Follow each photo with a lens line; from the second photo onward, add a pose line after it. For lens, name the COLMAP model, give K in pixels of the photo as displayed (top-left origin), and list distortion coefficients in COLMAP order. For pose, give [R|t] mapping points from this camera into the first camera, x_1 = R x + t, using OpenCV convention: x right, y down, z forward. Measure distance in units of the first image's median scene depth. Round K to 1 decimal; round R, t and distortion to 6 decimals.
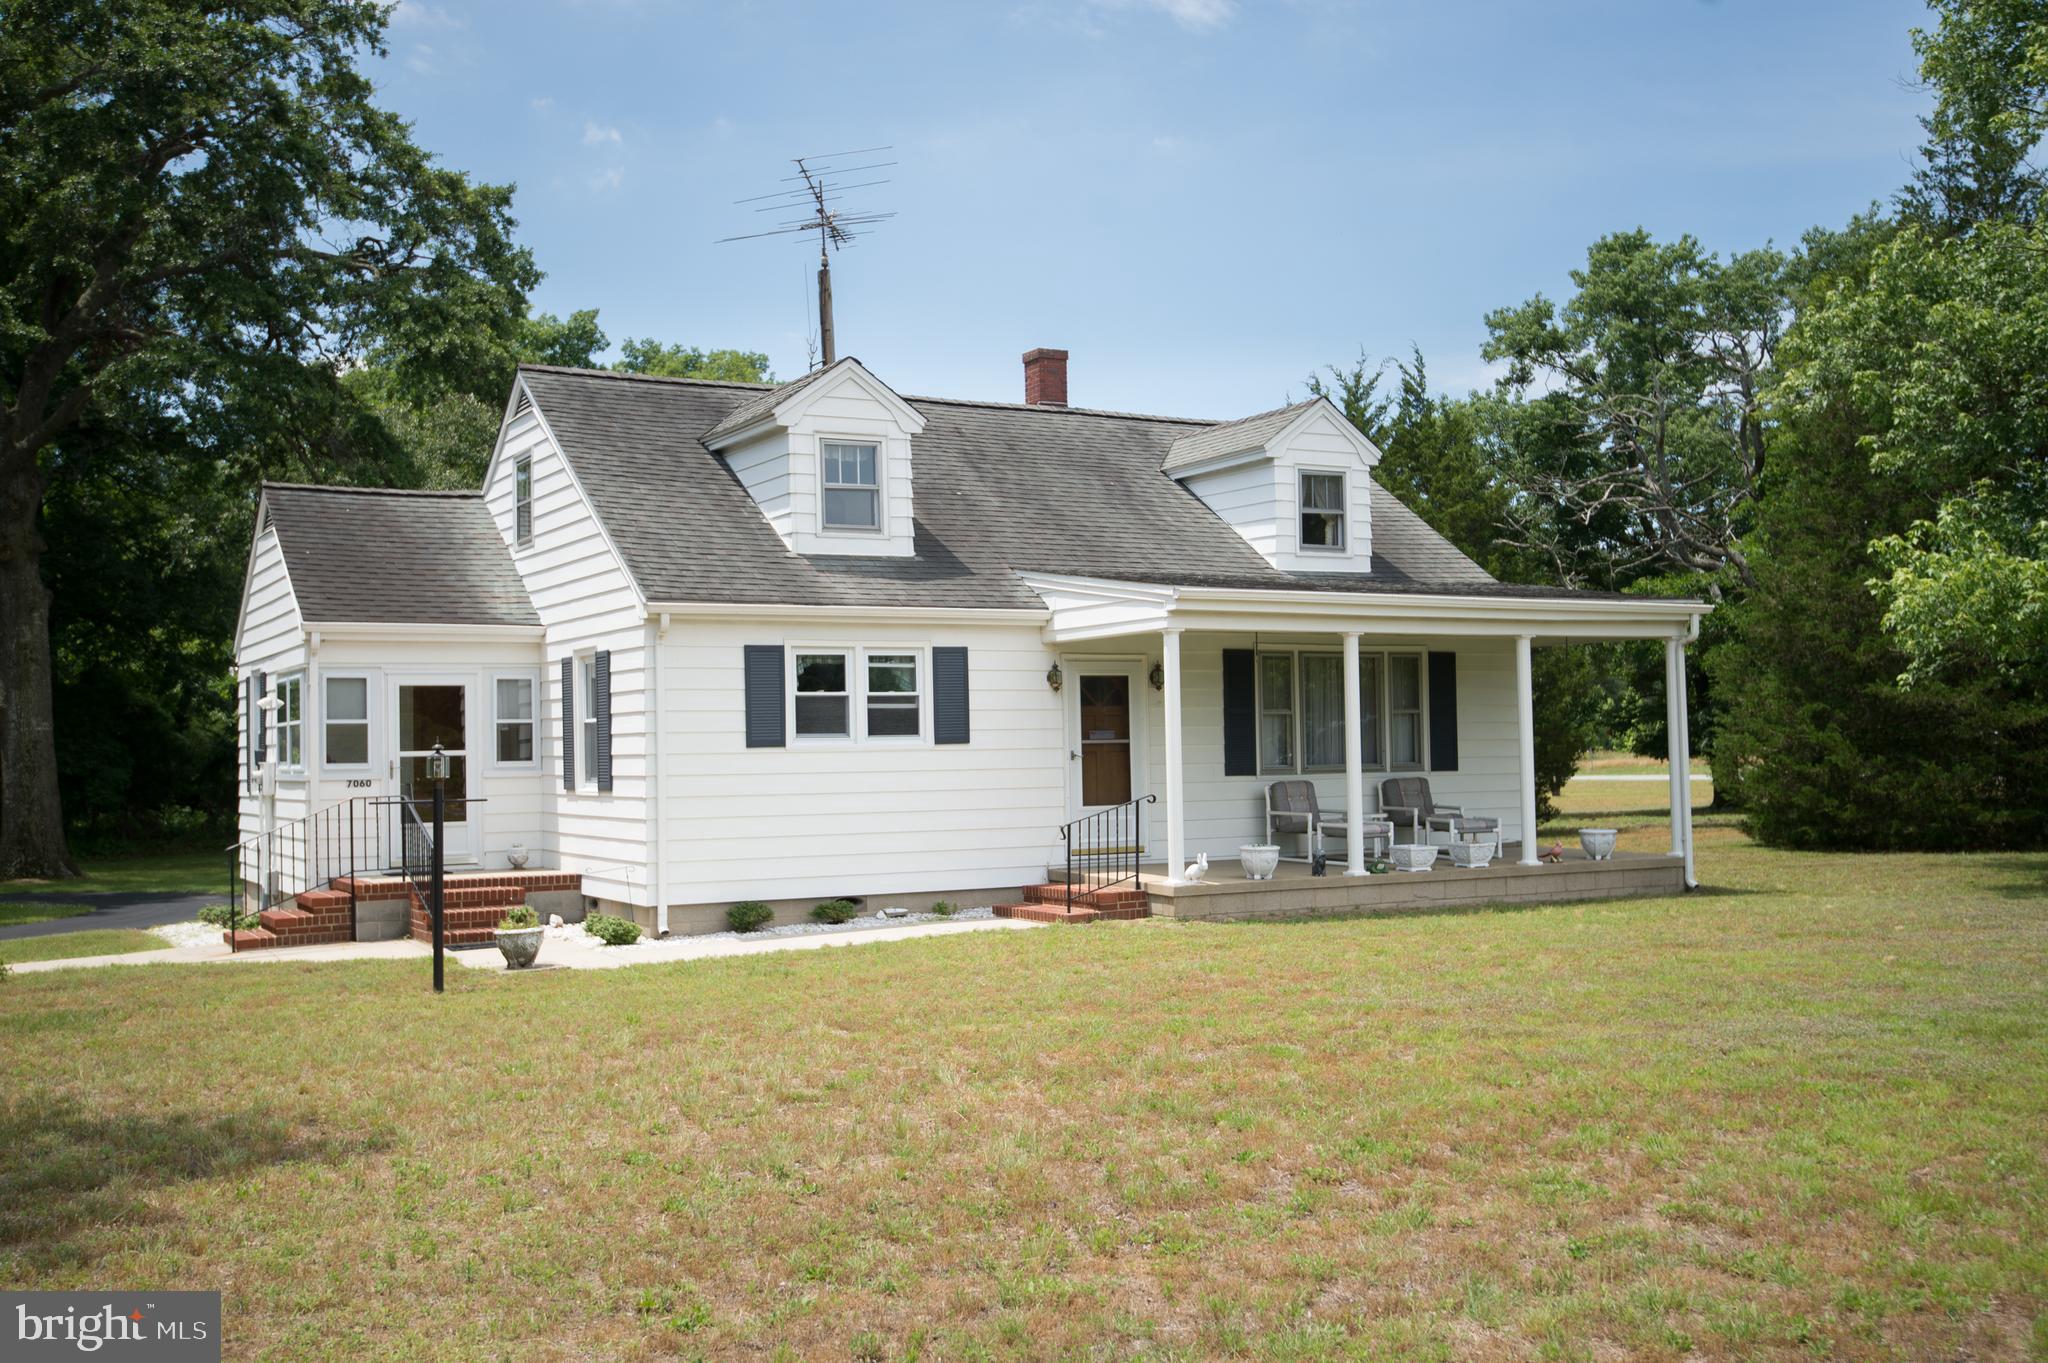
lens RADIAL K [[2038.6, 0, 1037.5], [0, 2038.6, 683.3], [0, 0, 1]] dist [0.015238, 0.000000]
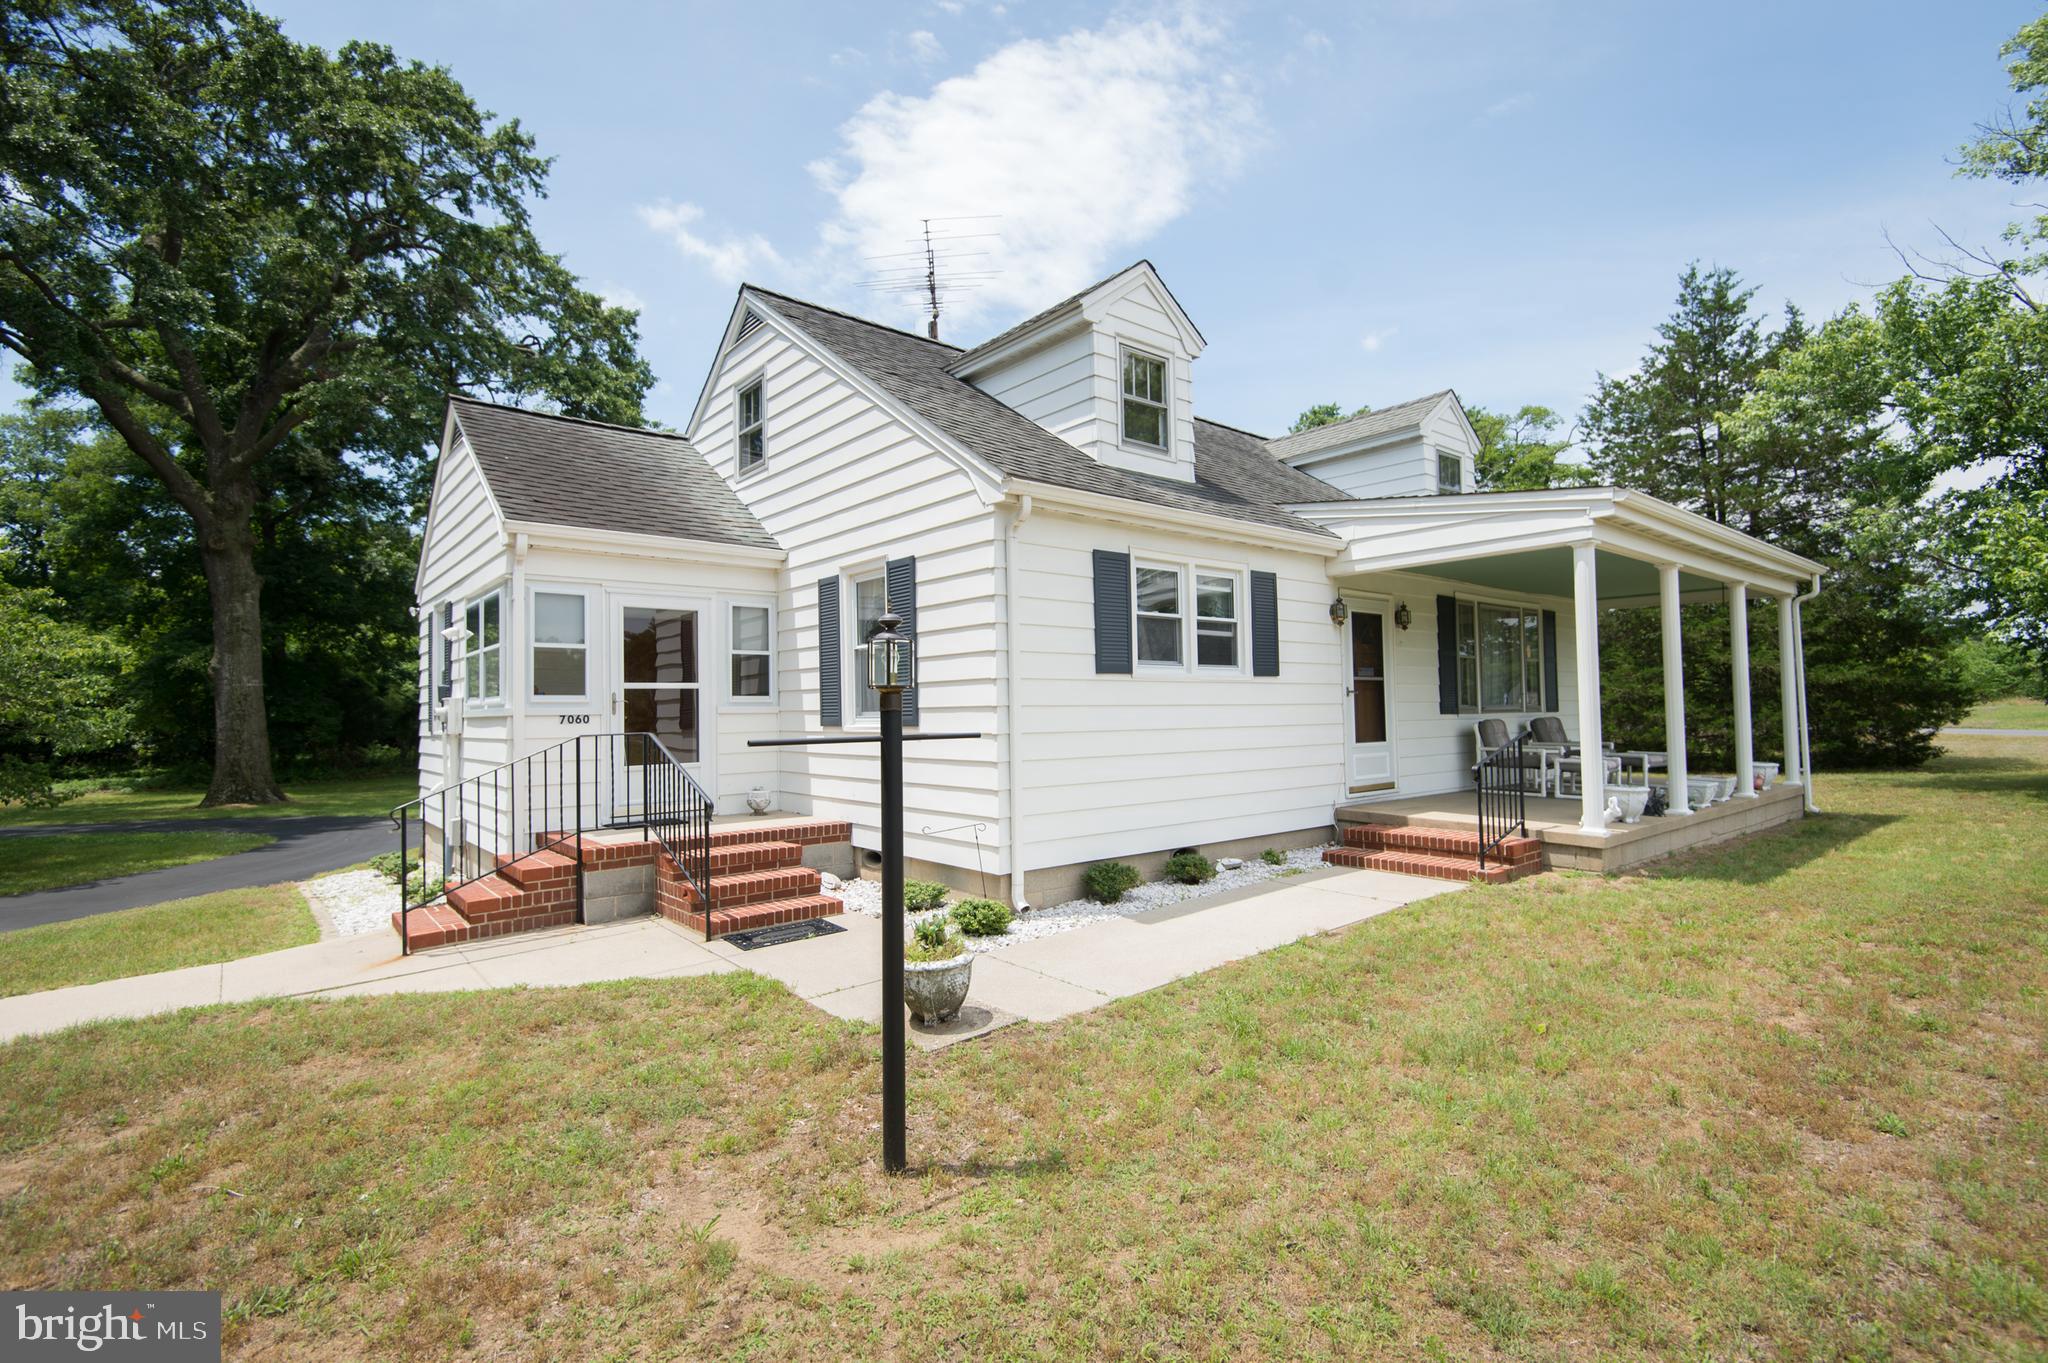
lens RADIAL K [[945.7, 0, 1017.5], [0, 945.7, 679.1], [0, 0, 1]] dist [0.017761, -0.009131]
pose [[0.982928, 0.009524, 0.183743, -0.218351], [-0.008193, 0.999934, -0.007999, 0.033241], [-0.183807, 0.006357, 0.982942, 0.564334]]
